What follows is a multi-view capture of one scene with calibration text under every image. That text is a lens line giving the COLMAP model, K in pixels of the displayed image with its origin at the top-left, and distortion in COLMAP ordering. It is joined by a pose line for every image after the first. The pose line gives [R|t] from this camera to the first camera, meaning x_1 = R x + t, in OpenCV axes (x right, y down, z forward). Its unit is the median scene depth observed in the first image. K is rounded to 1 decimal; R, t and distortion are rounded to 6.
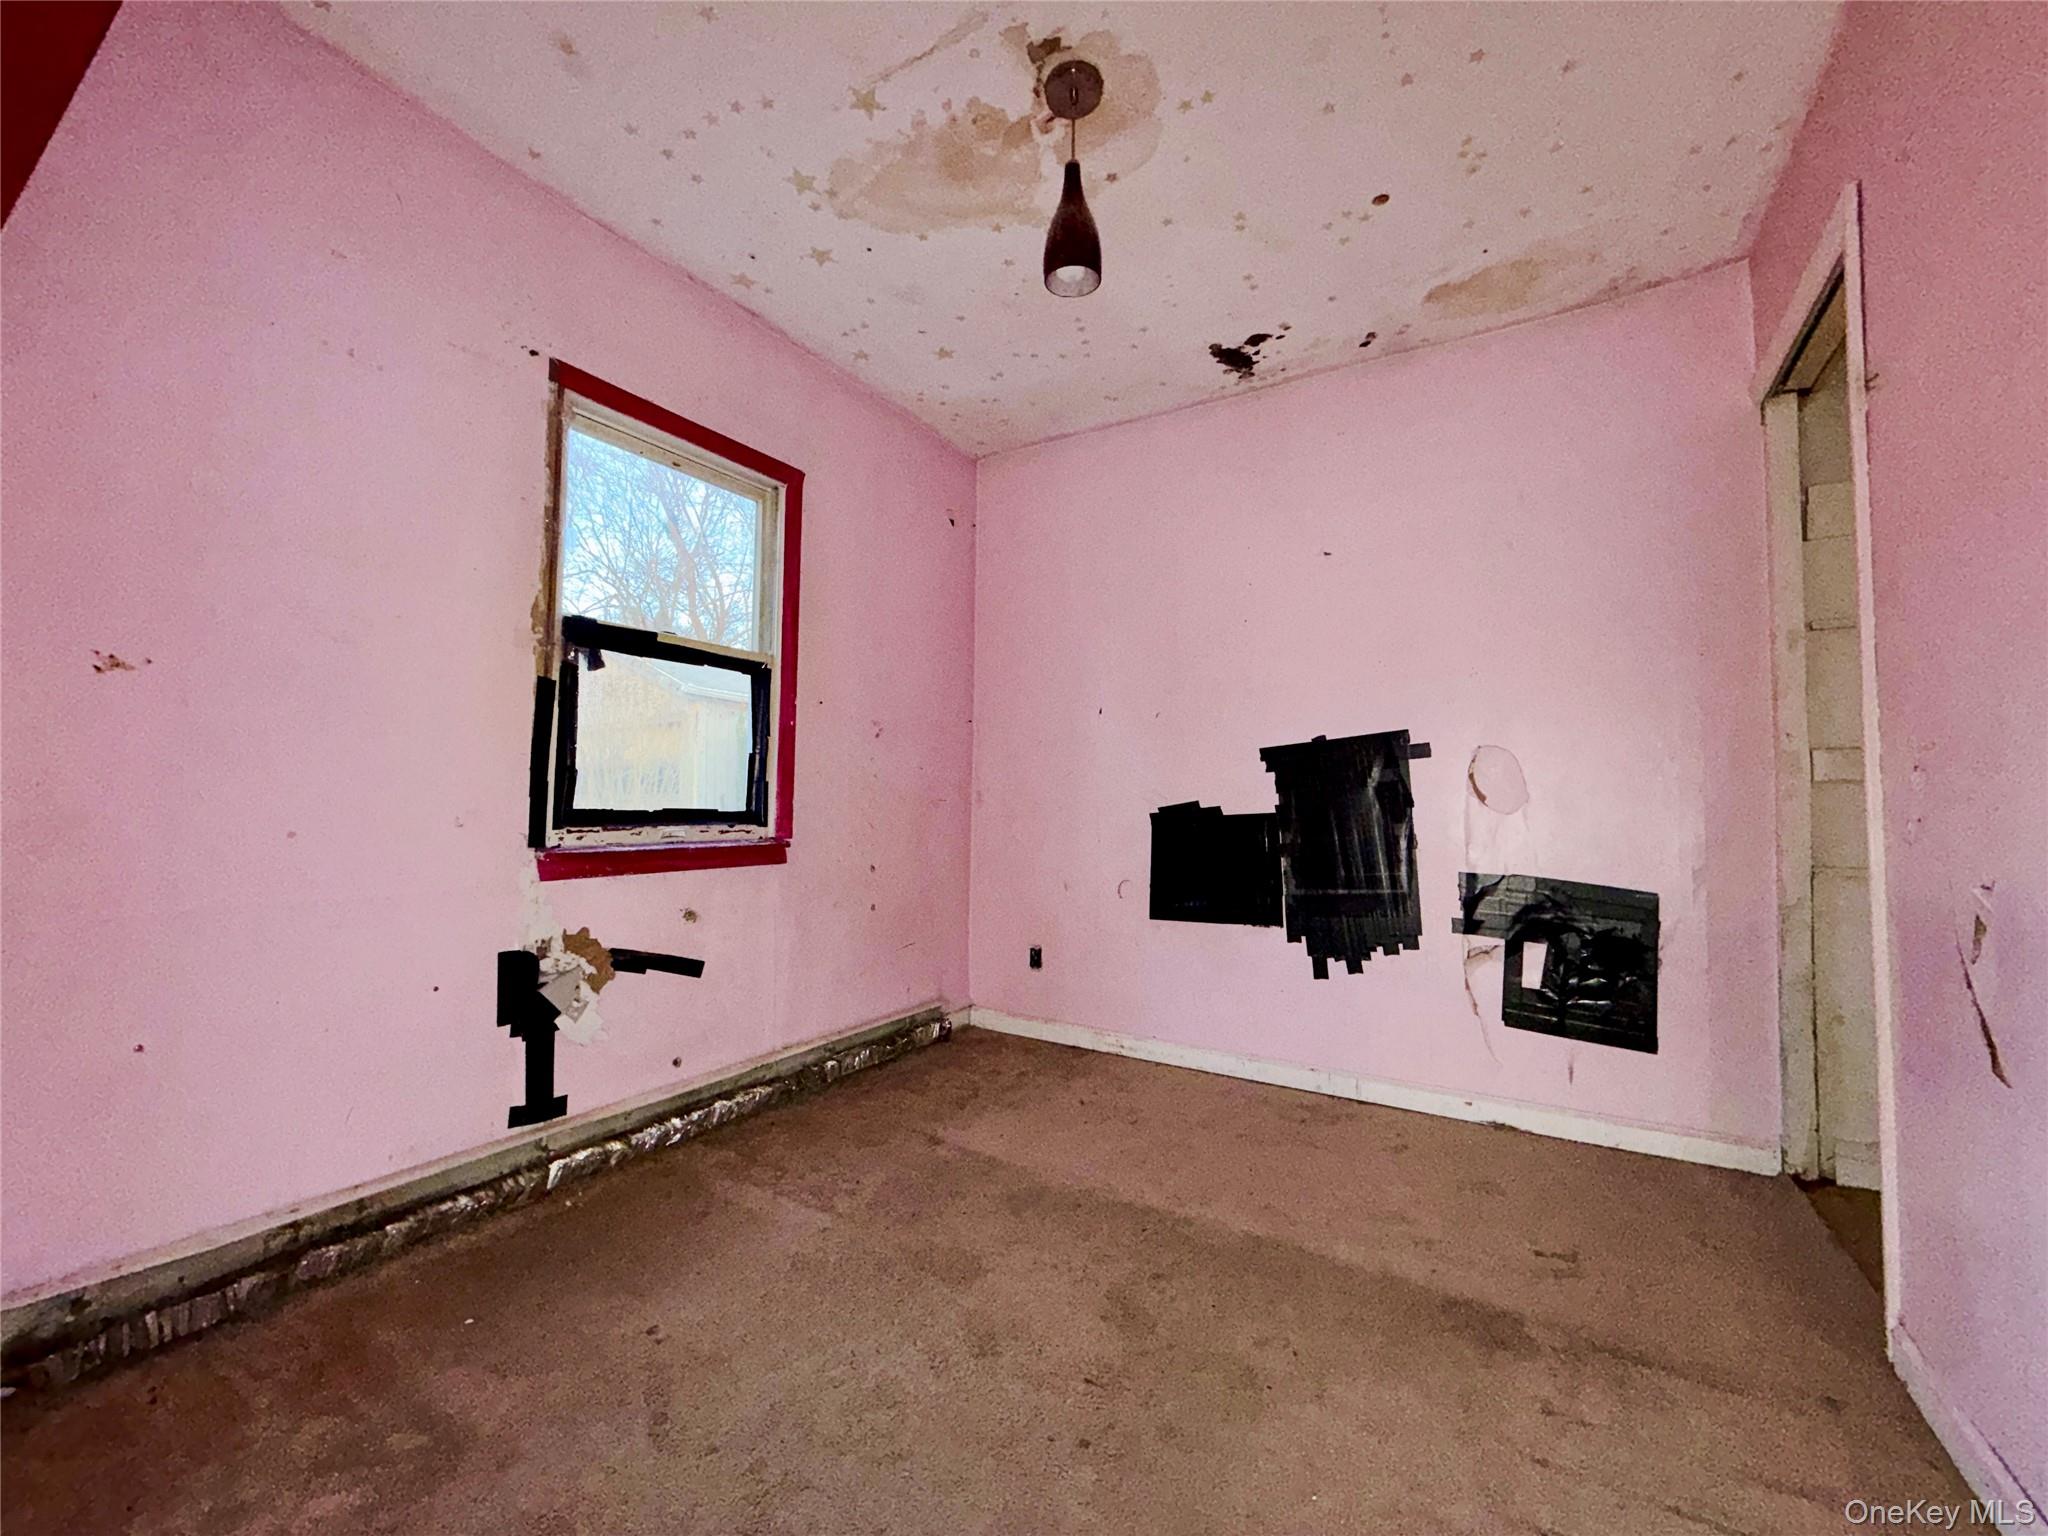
lens RADIAL K [[816.1, 0, 1026.3], [0, 816.1, 772.4], [0, 0, 1]] dist [-0.000741, 0.000166]
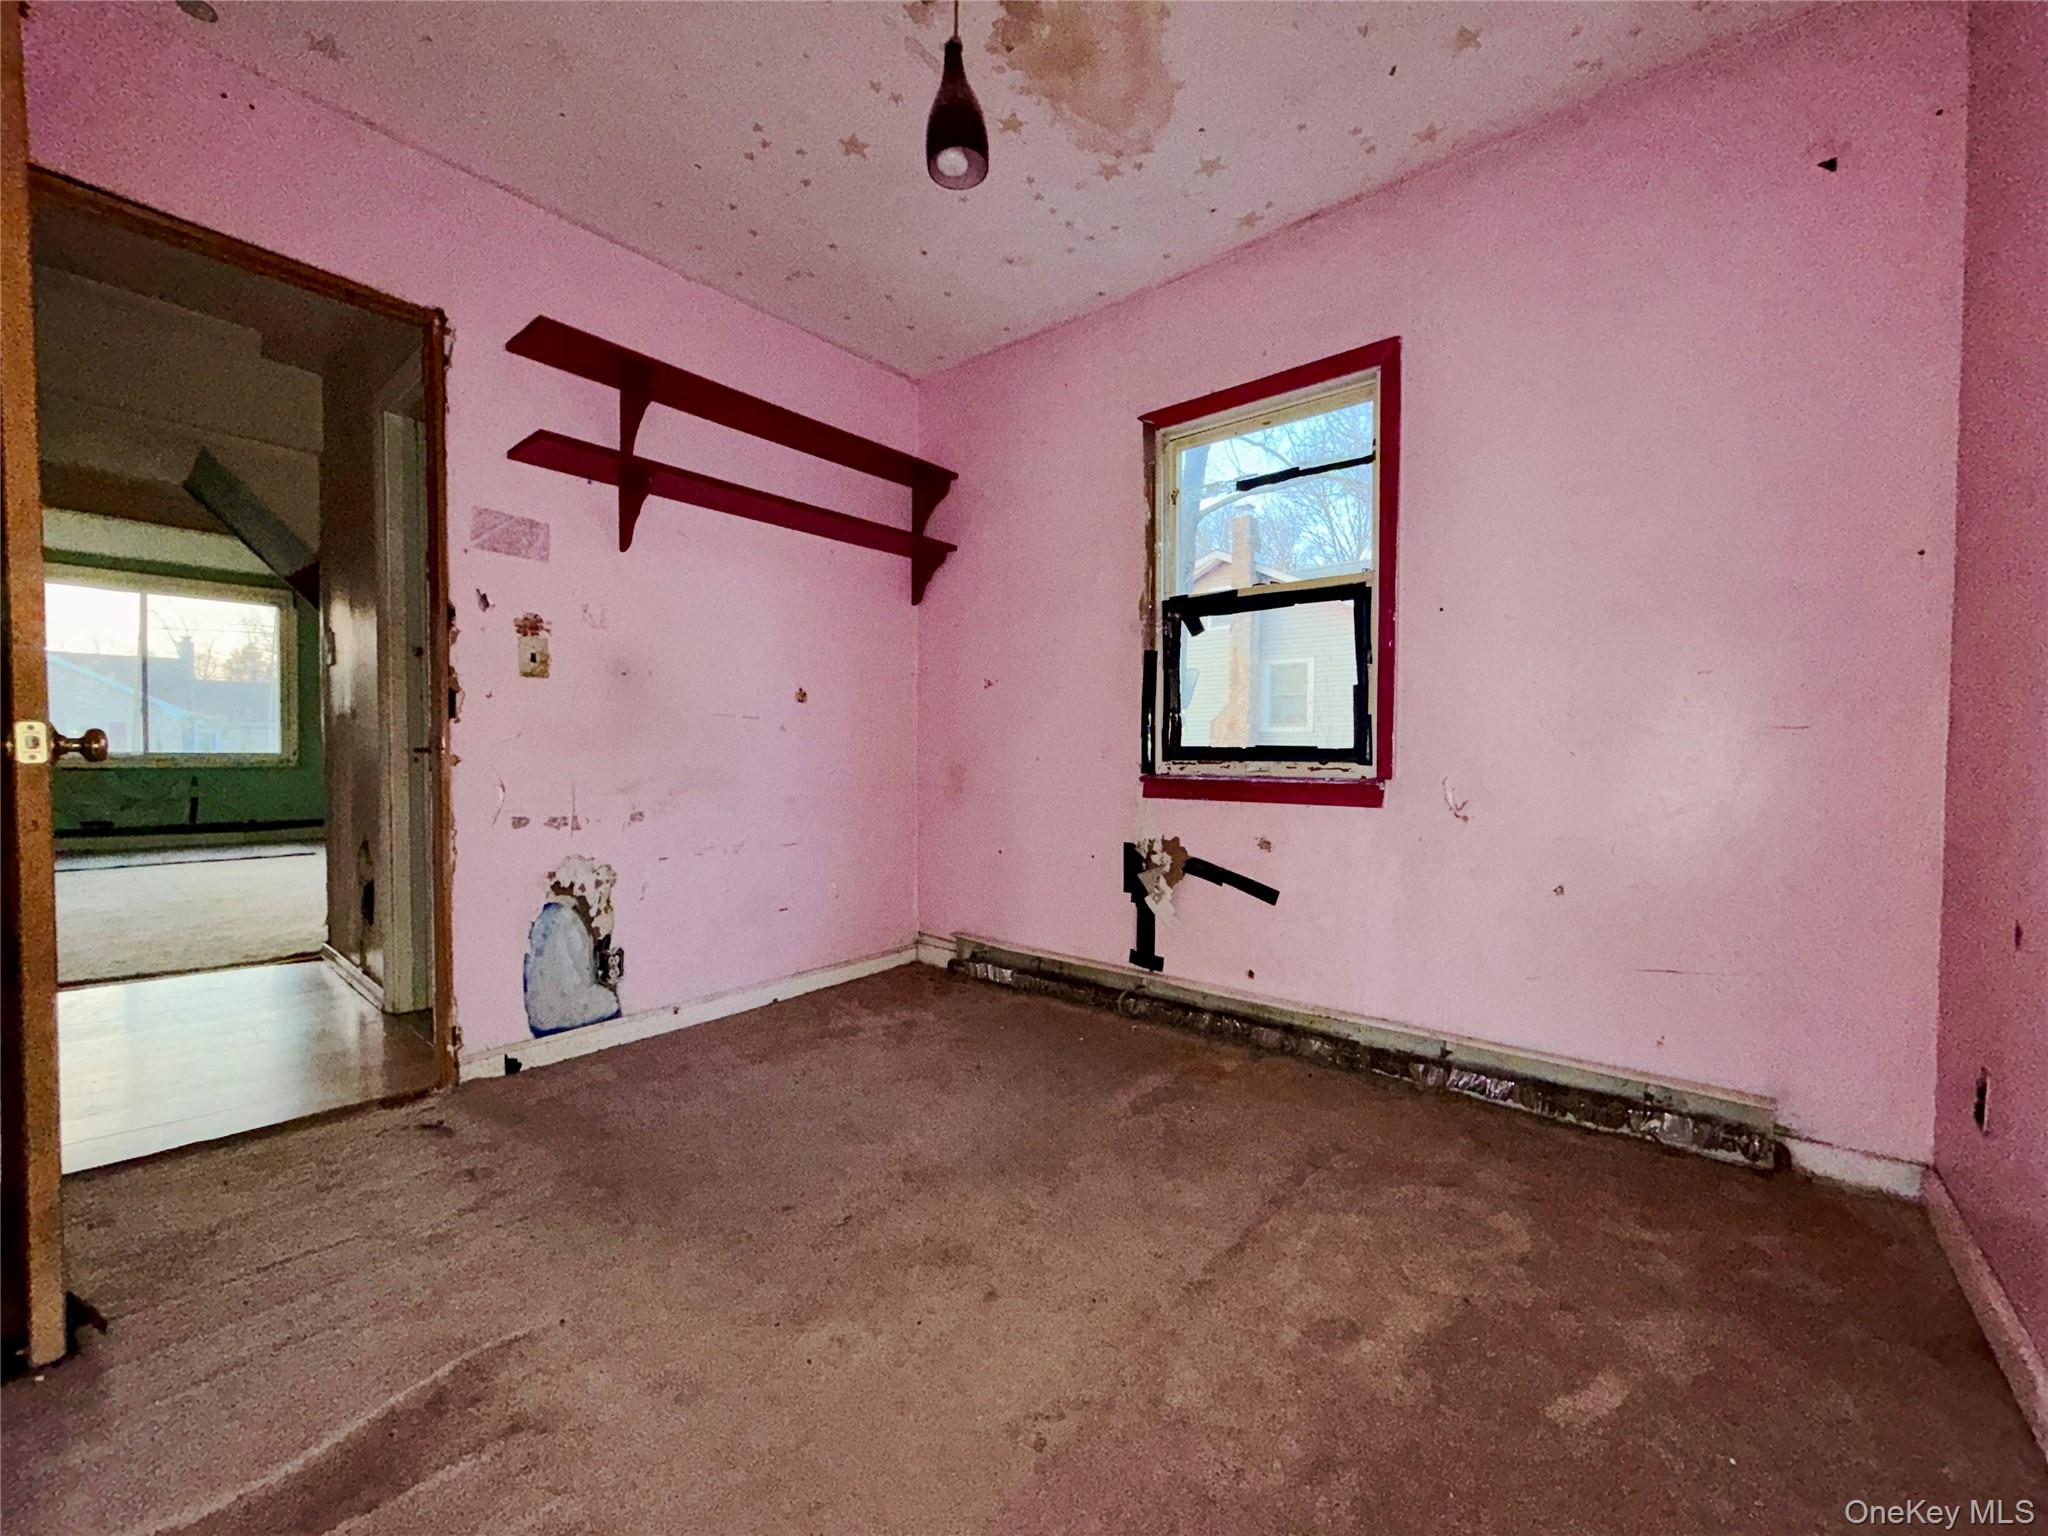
lens RADIAL K [[816.1, 0, 1018.4], [0, 816.1, 766.7], [0, 0, 1]] dist [-0.000741, 0.000166]
pose [[-0.144997, 0.008988, -0.989391, 0.763217], [0.032980, 0.999447, 0.004246, 0.063055], [0.988882, -0.032014, -0.145213, 0.923244]]
